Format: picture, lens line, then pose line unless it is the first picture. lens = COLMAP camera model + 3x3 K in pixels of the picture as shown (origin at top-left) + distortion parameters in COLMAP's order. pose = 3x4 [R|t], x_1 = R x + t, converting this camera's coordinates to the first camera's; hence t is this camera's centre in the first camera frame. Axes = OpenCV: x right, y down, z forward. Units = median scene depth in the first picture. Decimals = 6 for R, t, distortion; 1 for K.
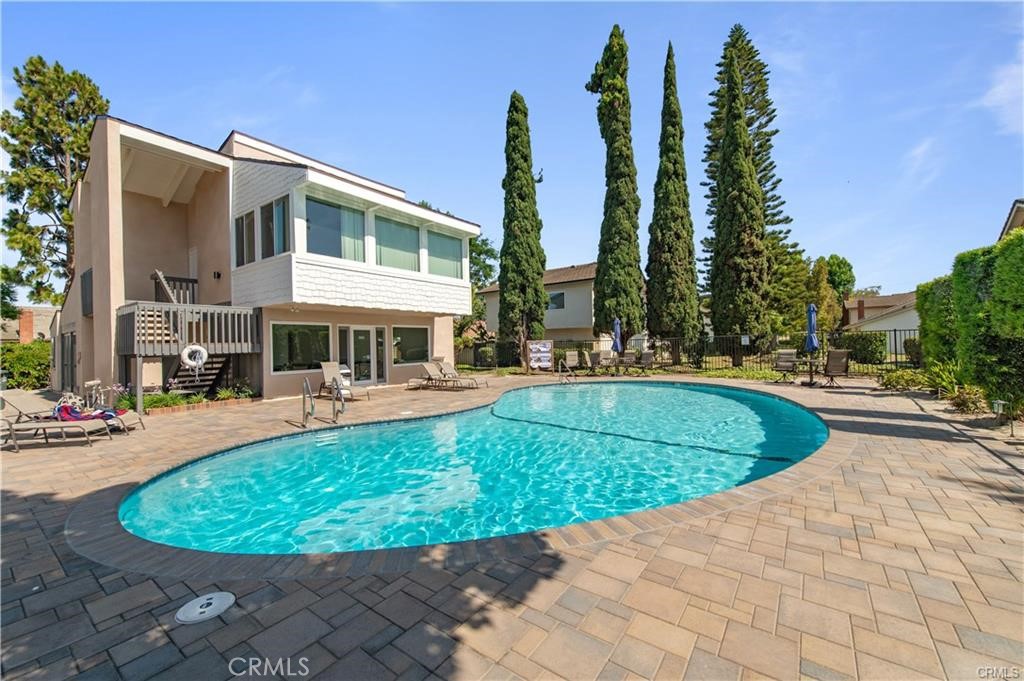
lens RADIAL K [[413.8, 0, 512.0], [0, 413.8, 340.5], [0, 0, 1]] dist [0.000117, 0.000001]
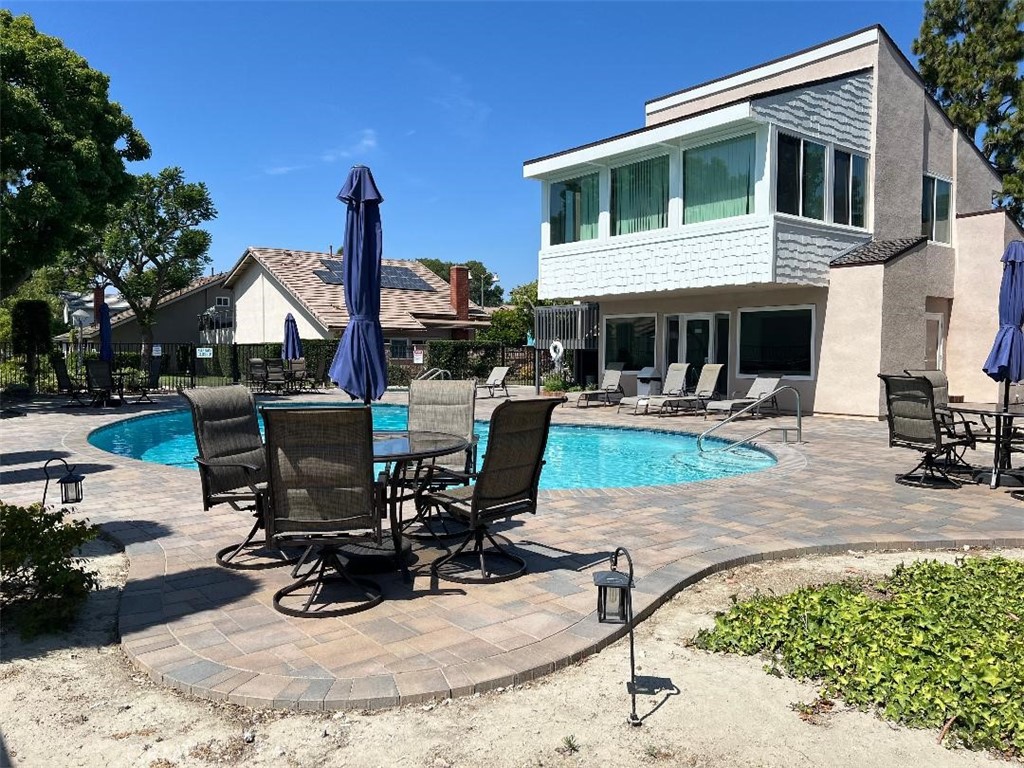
lens RADIAL K [[779.5, 0, 512.0], [0, 779.5, 384.0], [0, 0, 1]] dist [-0.001620, -0.000372]
pose [[-0.267222, 0.050441, -0.962314, 1.025226], [0.001255, 0.998646, 0.051997, 0.014317], [0.963634, 0.012687, -0.266924, 1.086145]]
